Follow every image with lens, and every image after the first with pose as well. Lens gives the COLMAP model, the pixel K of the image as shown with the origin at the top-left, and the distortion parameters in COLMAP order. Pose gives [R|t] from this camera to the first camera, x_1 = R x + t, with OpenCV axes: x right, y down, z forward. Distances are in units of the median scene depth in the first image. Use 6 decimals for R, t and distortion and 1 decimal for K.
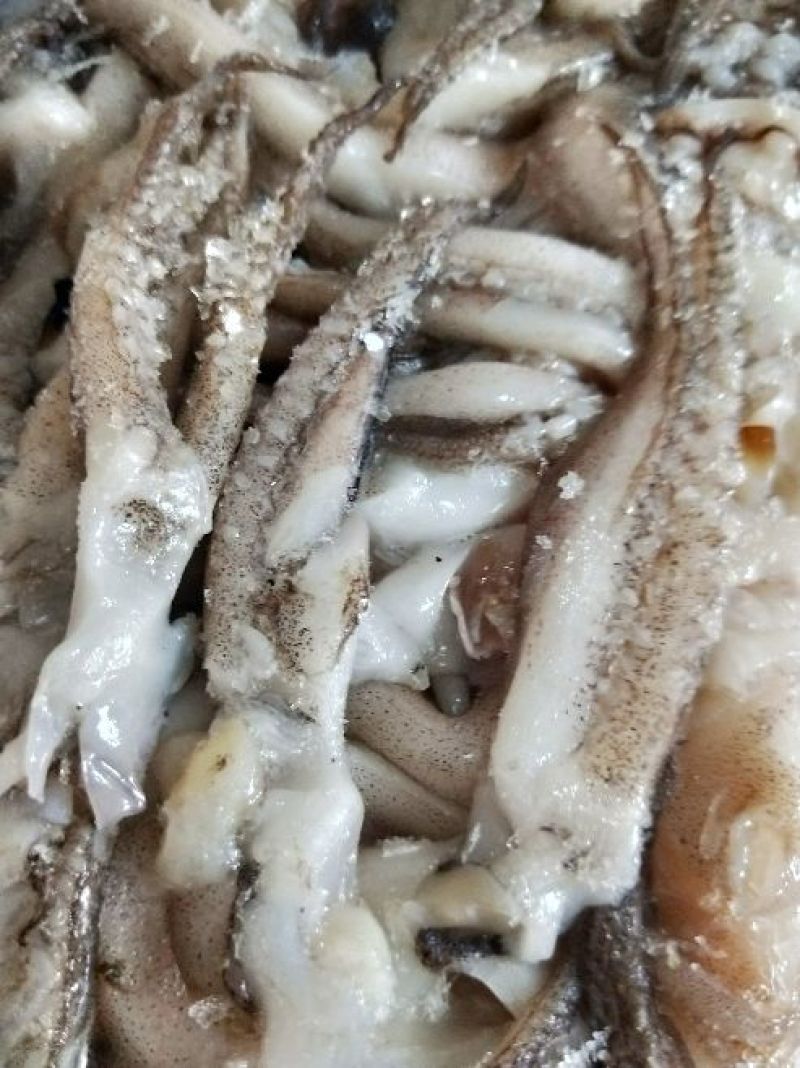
lens RADIAL K [[909.1, 0, 399.2], [0, 909.1, 583.8], [0, 0, 1]] dist [-0.035704, -0.015961]
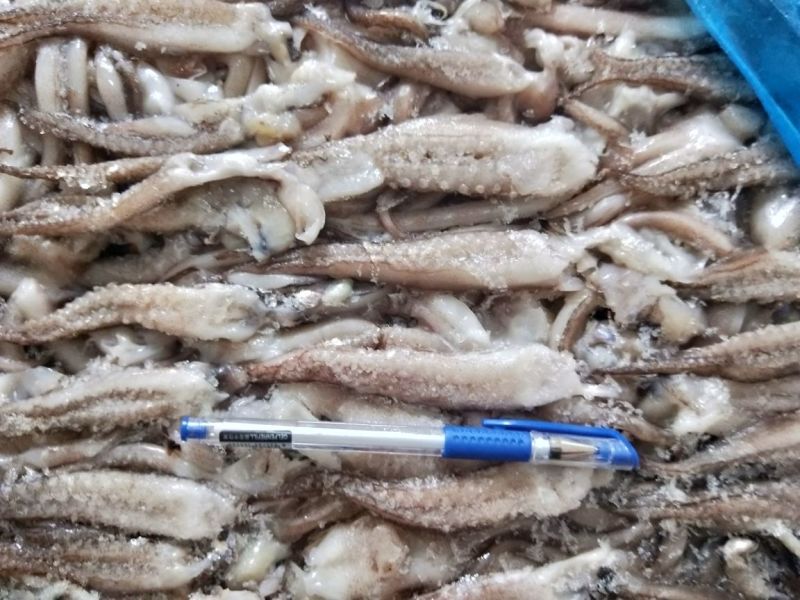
lens RADIAL K [[681.0, 0, 401.8], [0, 681.0, 296.2], [0, 0, 1]] dist [-0.035704, -0.015961]
pose [[-0.286589, -0.957786, -0.022620, -0.789420], [0.868261, -0.269636, 0.416435, -0.504119], [-0.404955, 0.099706, 0.908884, -1.260106]]
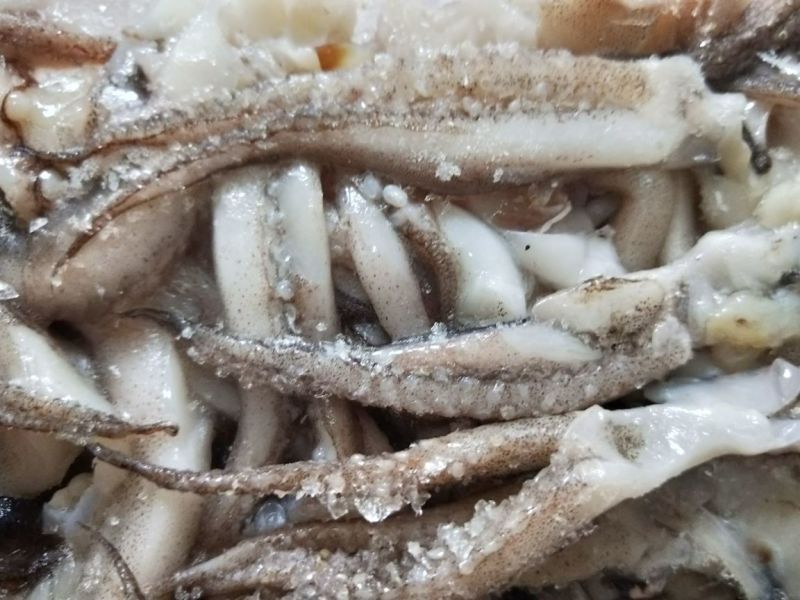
lens RADIAL K [[688.4, 0, 377.5], [0, 688.4, 303.5], [0, 0, 1]] dist [0.001692, -0.122241]
pose [[-0.368794, -0.928768, 0.037159, 0.011186], [0.856538, -0.324042, 0.401670, -0.664259], [-0.361017, 0.179962, 0.915030, 0.158665]]
